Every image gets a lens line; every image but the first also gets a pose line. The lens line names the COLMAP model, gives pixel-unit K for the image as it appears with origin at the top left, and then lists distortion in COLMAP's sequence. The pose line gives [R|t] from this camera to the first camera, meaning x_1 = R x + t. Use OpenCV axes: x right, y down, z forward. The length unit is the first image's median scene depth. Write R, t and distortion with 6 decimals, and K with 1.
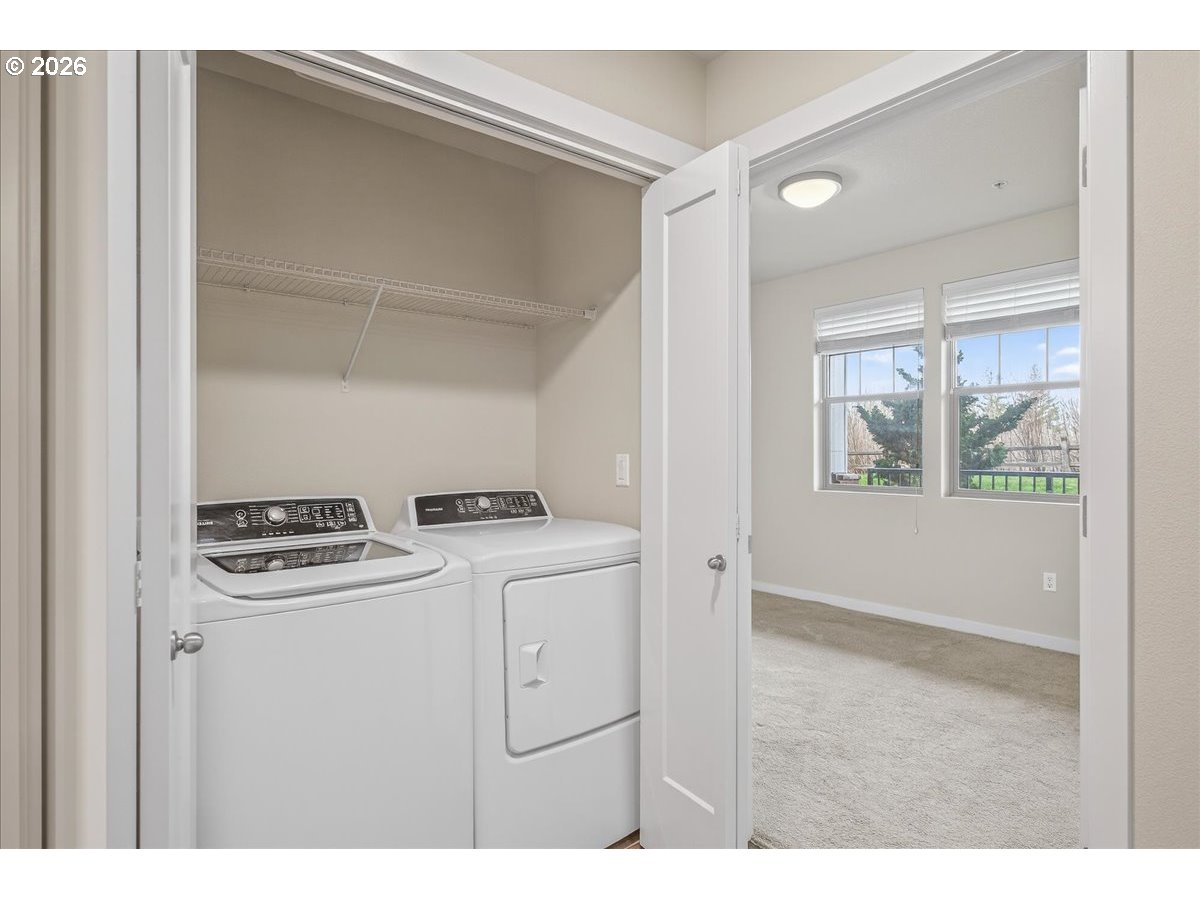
lens RADIAL K [[699.9, 0, 600.0], [0, 699.9, 450.0], [0, 0, 1]] dist [0.000389, -0.000023]
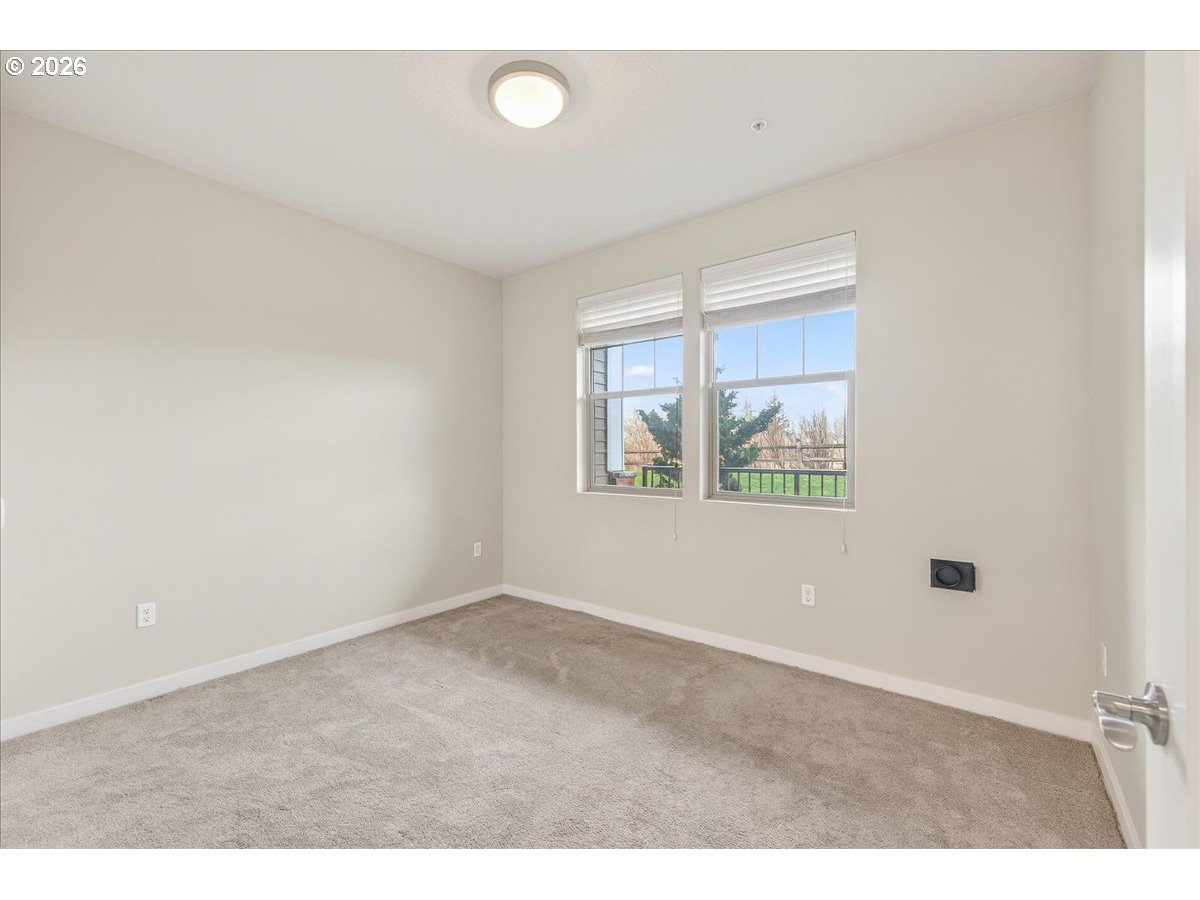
lens RADIAL K [[545.4, 0, 596.4], [0, 545.4, 448.5], [0, 0, 1]] dist [0.001200, -0.000241]
pose [[0.970936, 0.000331, 0.239339, 0.156190], [-0.000179, 1.000000, -0.000660, -0.000210], [-0.239340, 0.000598, 0.970936, 0.285444]]
